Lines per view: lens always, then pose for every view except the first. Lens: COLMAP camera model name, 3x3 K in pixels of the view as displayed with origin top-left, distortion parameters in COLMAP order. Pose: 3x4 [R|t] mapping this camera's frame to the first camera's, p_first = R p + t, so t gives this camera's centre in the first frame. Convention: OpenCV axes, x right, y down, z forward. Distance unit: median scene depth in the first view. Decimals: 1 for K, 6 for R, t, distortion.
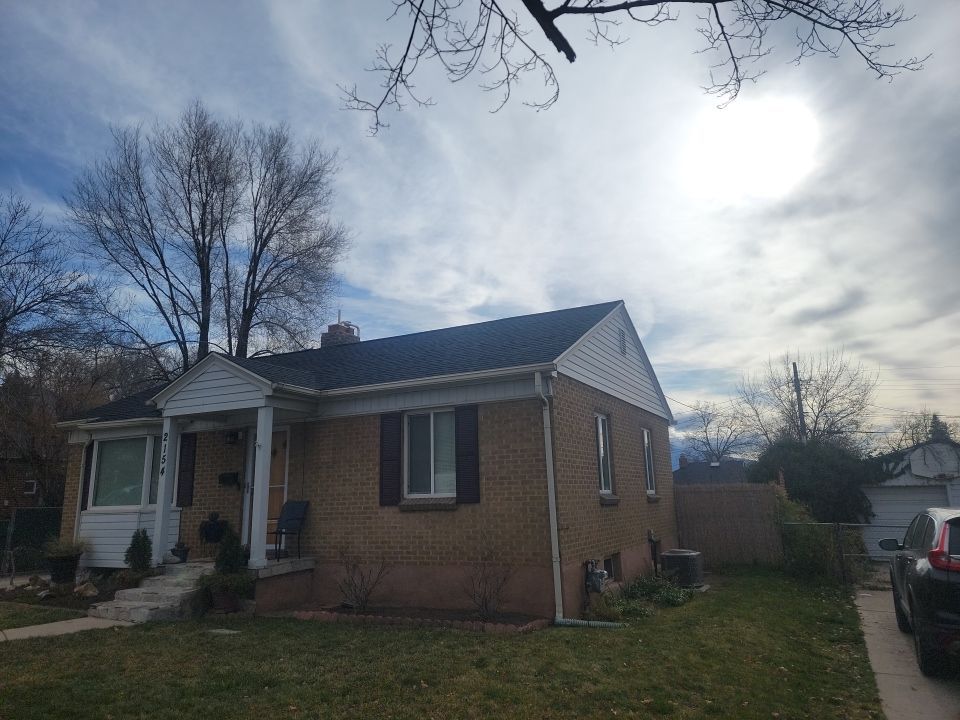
lens RADIAL K [[672.9, 0, 476.8], [0, 672.9, 353.5], [0, 0, 1]] dist [0.075382, -0.067387]
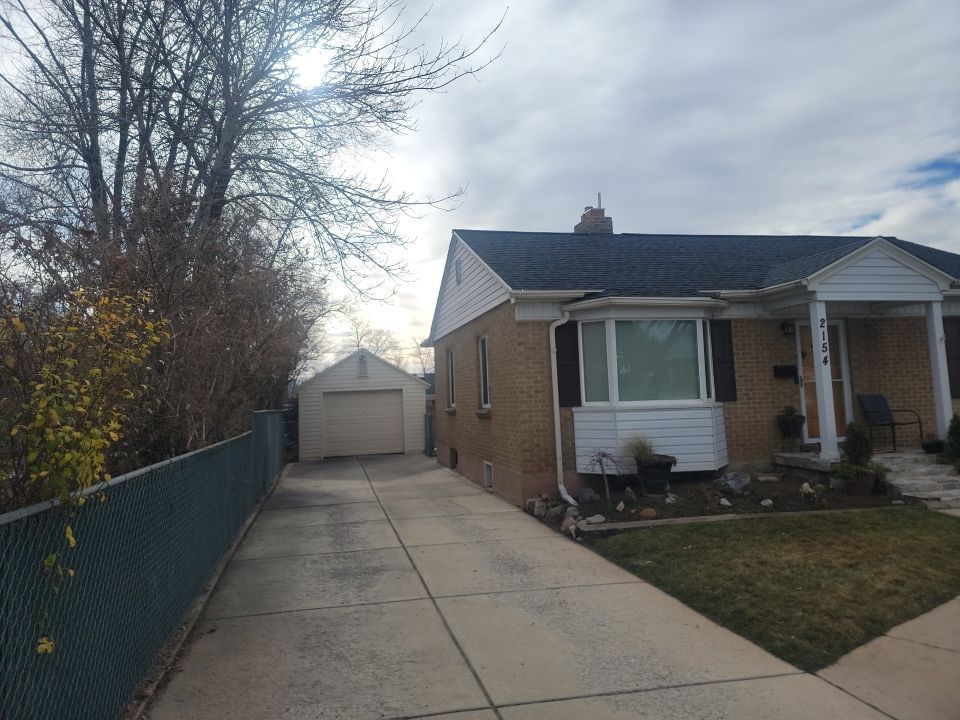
lens RADIAL K [[672.9, 0, 476.8], [0, 672.9, 353.5], [0, 0, 1]] dist [0.075382, -0.067387]
pose [[0.765089, 0.043225, 0.642472, -1.372447], [-0.120270, 0.989779, 0.076631, 0.147182], [-0.632593, -0.135900, 0.762468, 0.593607]]
